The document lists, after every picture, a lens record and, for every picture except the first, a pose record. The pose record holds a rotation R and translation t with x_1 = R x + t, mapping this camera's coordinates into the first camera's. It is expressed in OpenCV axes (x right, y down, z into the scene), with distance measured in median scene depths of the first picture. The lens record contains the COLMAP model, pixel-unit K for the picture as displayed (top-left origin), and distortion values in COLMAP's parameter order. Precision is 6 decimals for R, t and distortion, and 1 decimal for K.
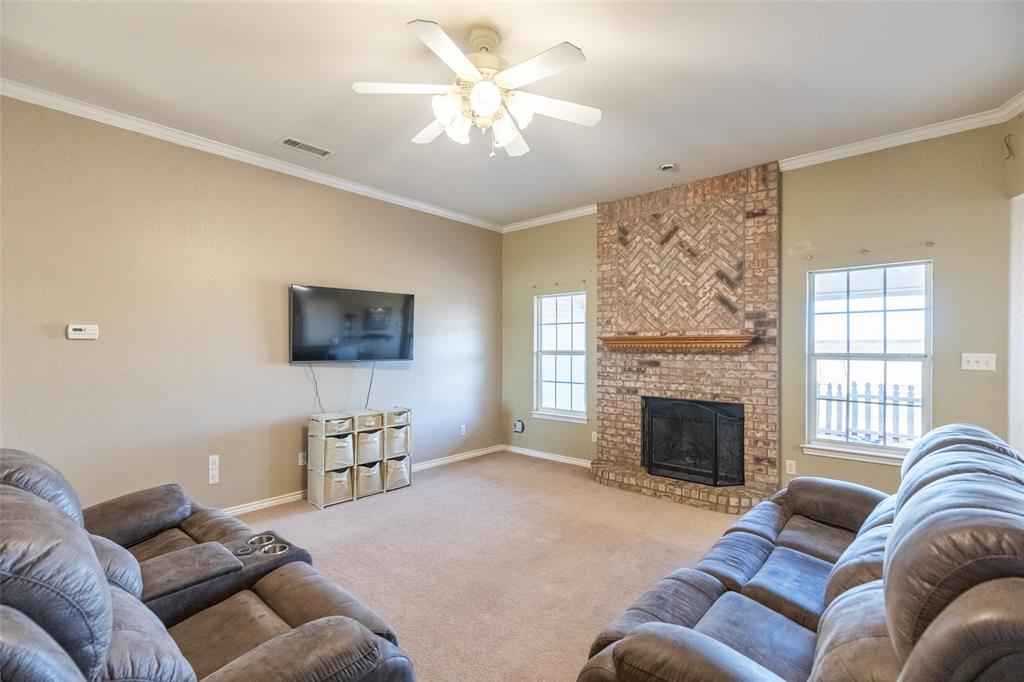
lens RADIAL K [[463.8, 0, 514.5], [0, 463.8, 345.9], [0, 0, 1]] dist [0.010513, -0.001507]
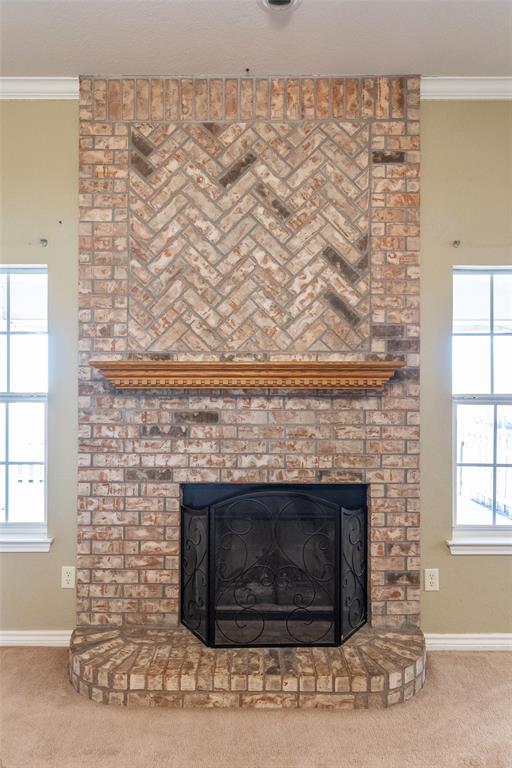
lens RADIAL K [[472.5, 0, 256.6], [0, 472.5, 386.4], [0, 0, 1]] dist [0.004612, 0.001376]
pose [[0.757885, 0.005102, 0.652368, 0.005166], [-0.002432, 0.999985, -0.004995, 0.007184], [-0.652383, 0.002199, 0.757886, 0.596576]]
